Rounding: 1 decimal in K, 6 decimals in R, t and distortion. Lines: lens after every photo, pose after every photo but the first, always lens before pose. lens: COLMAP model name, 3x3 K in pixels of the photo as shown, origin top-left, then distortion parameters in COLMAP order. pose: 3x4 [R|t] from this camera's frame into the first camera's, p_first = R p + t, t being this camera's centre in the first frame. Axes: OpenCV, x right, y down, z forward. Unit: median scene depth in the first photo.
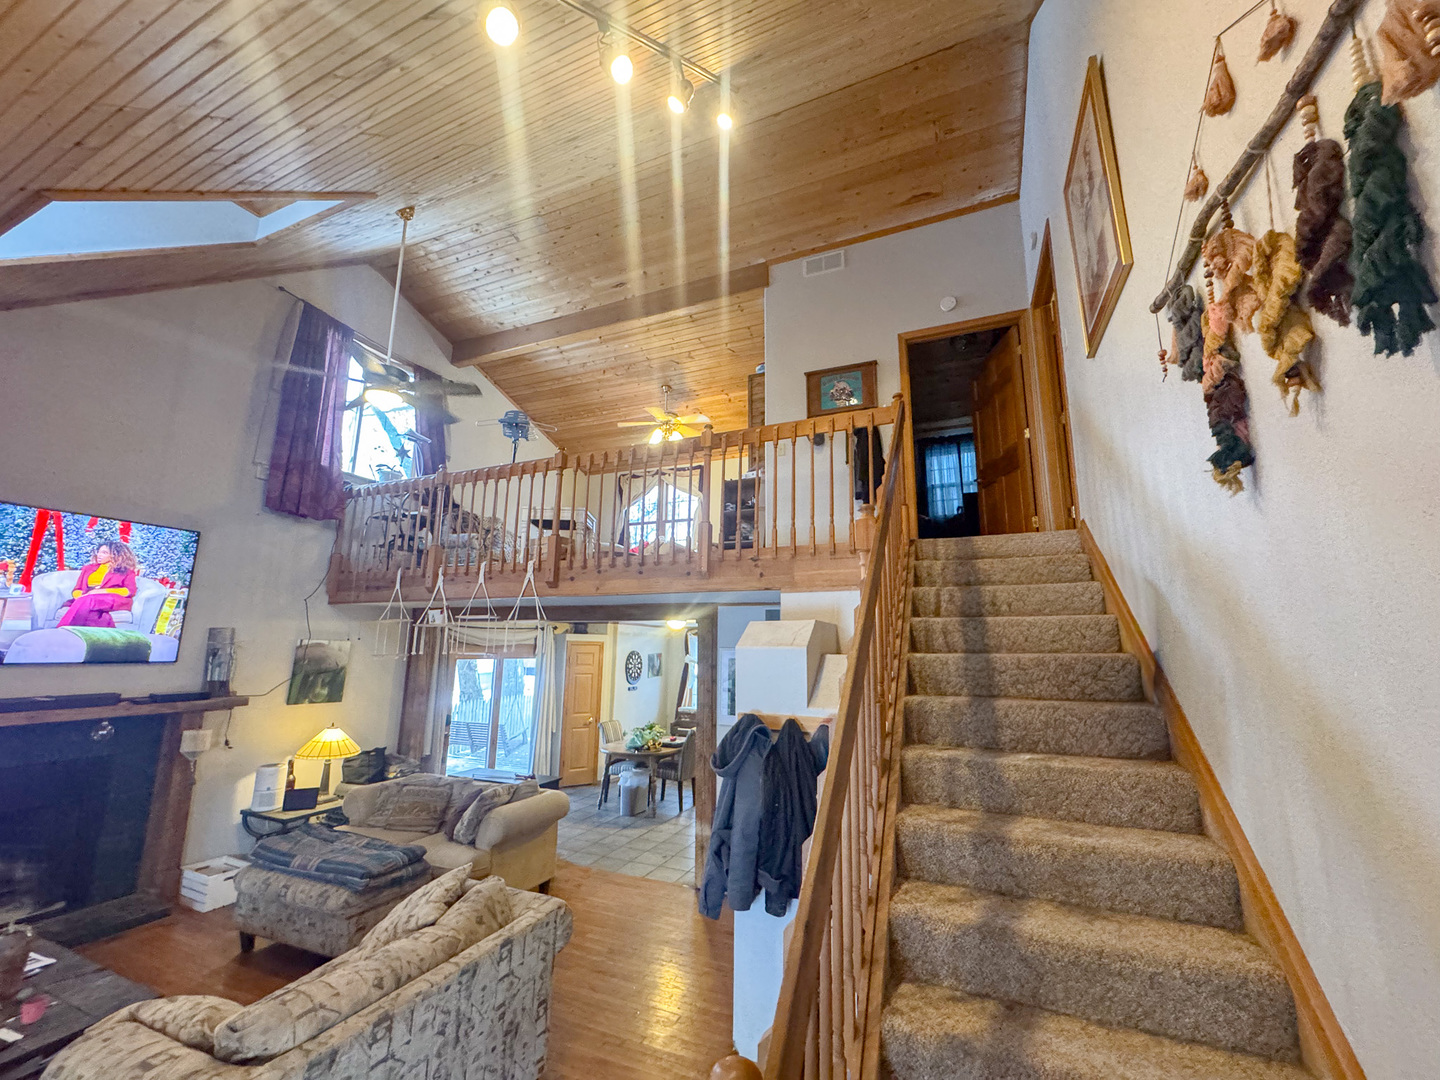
lens RADIAL K [[574.1, 0, 718.7], [0, 574.1, 540.2], [0, 0, 1]] dist [-0.003372, 0.000297]
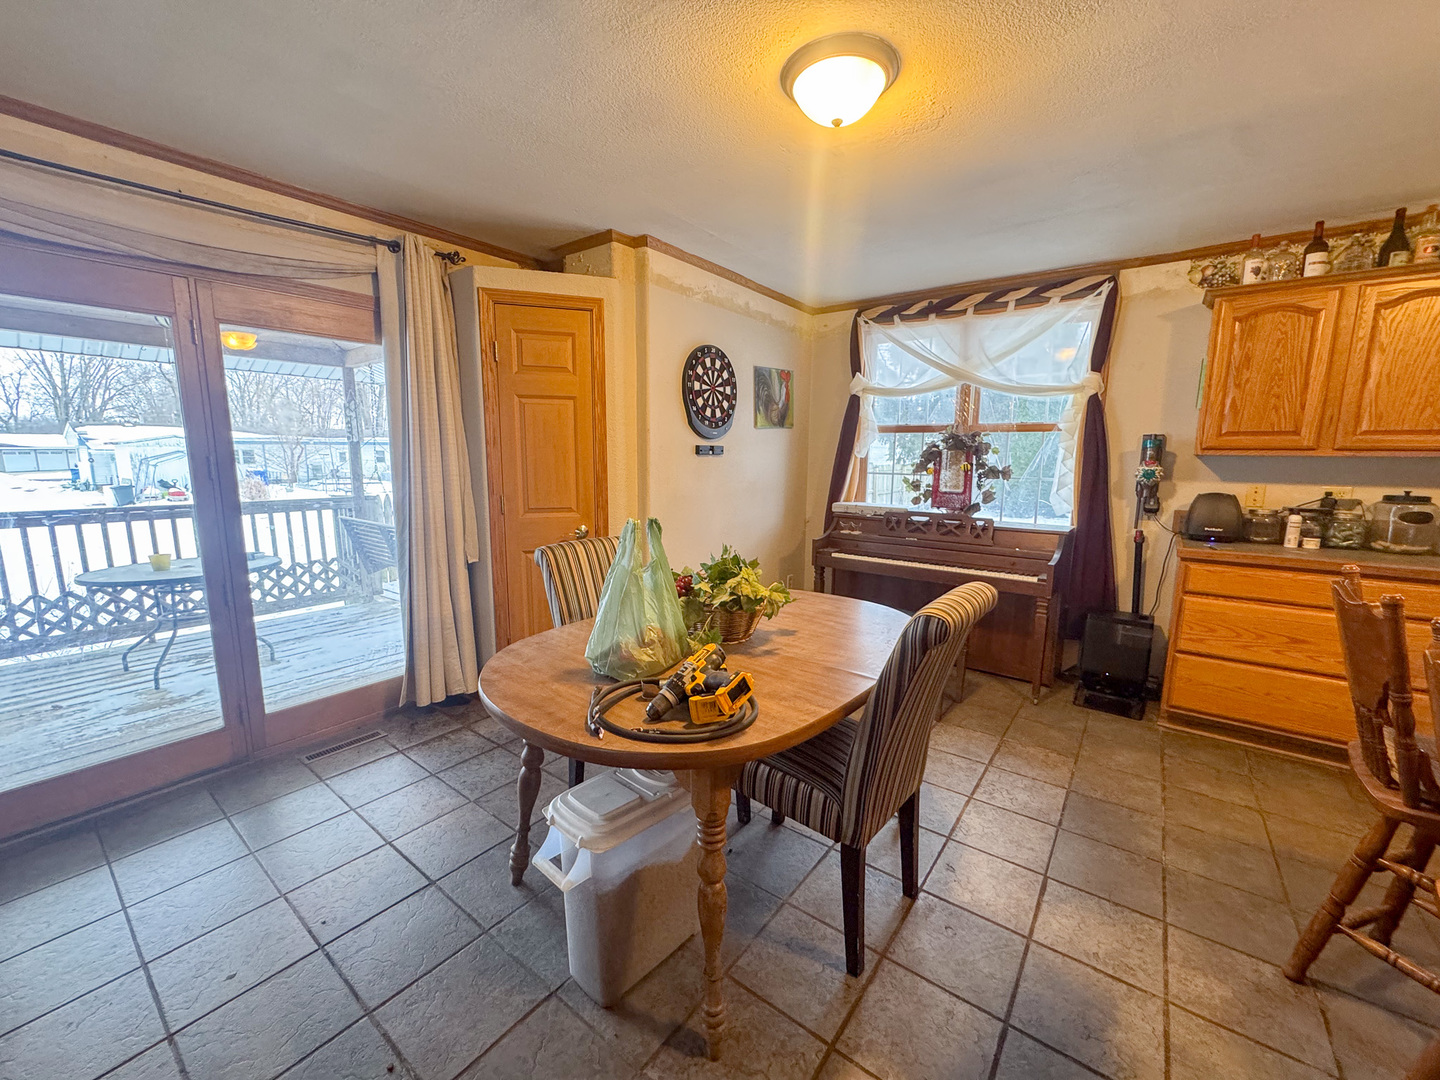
lens RADIAL K [[574.1, 0, 726.7], [0, 574.1, 541.3], [0, 0, 1]] dist [-0.003372, 0.000297]
pose [[0.971808, 0.032985, -0.233453, -0.100424], [0.047572, 0.942368, 0.331179, 0.379922], [0.230923, -0.332949, 0.914232, 1.276531]]
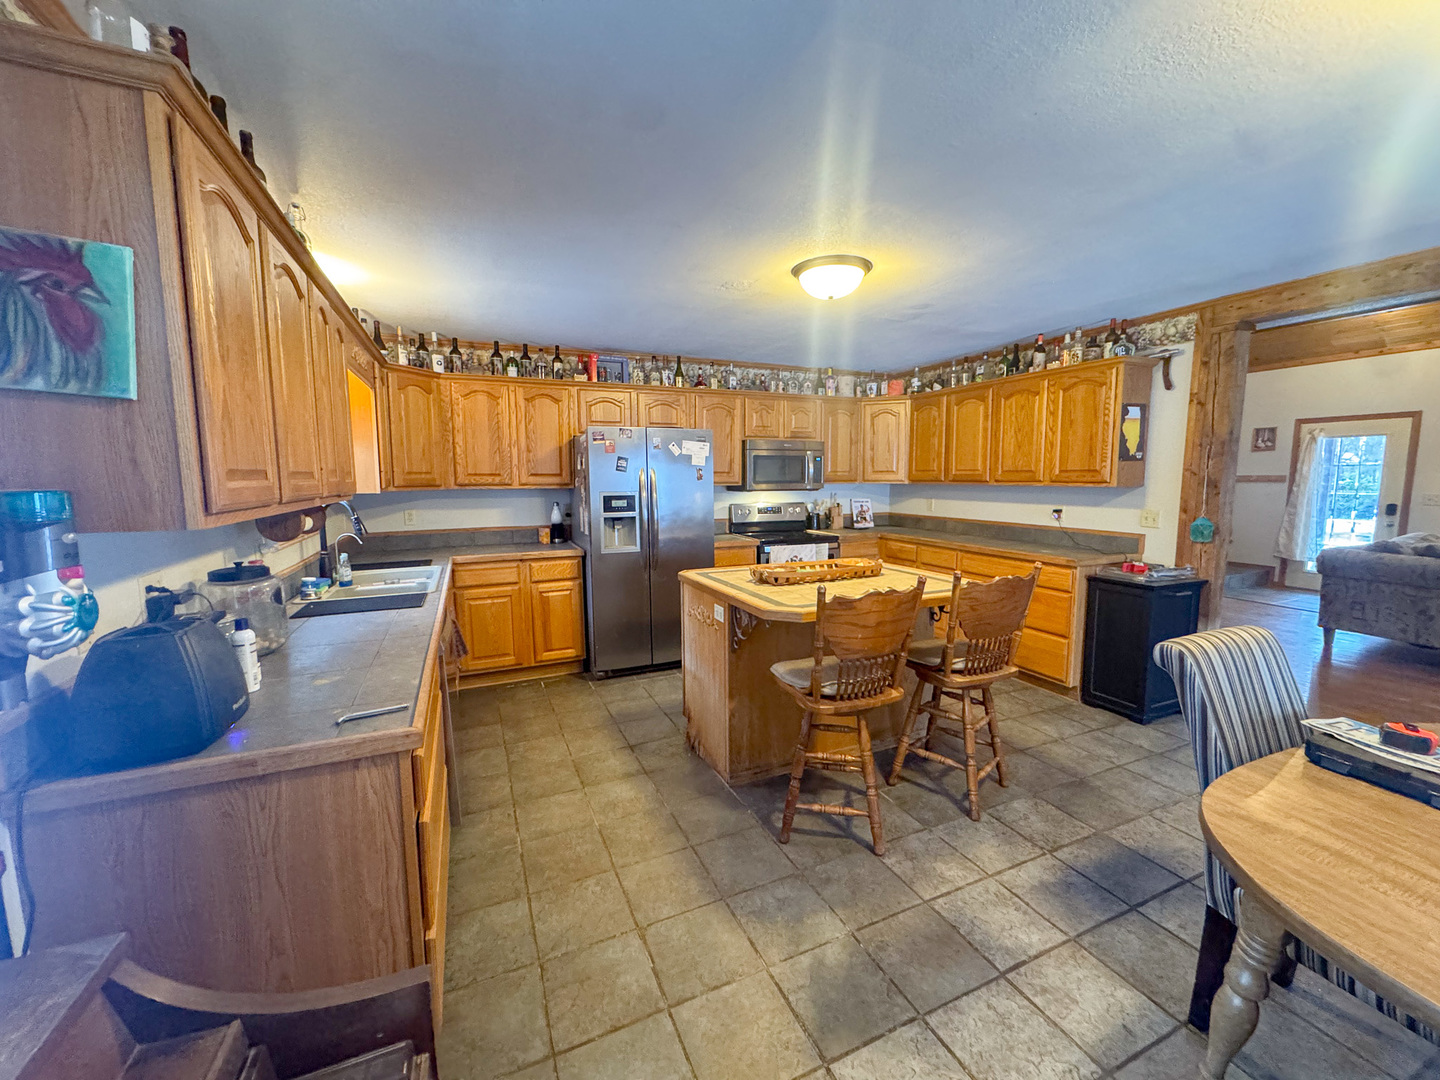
lens RADIAL K [[574.1, 0, 727.6], [0, 574.1, 540.1], [0, 0, 1]] dist [-0.003372, 0.000297]
pose [[-0.737077, -0.085988, 0.670316, -0.064258], [-0.132929, 0.990942, -0.019051, 0.490907], [-0.662607, -0.103146, -0.741831, 1.951863]]
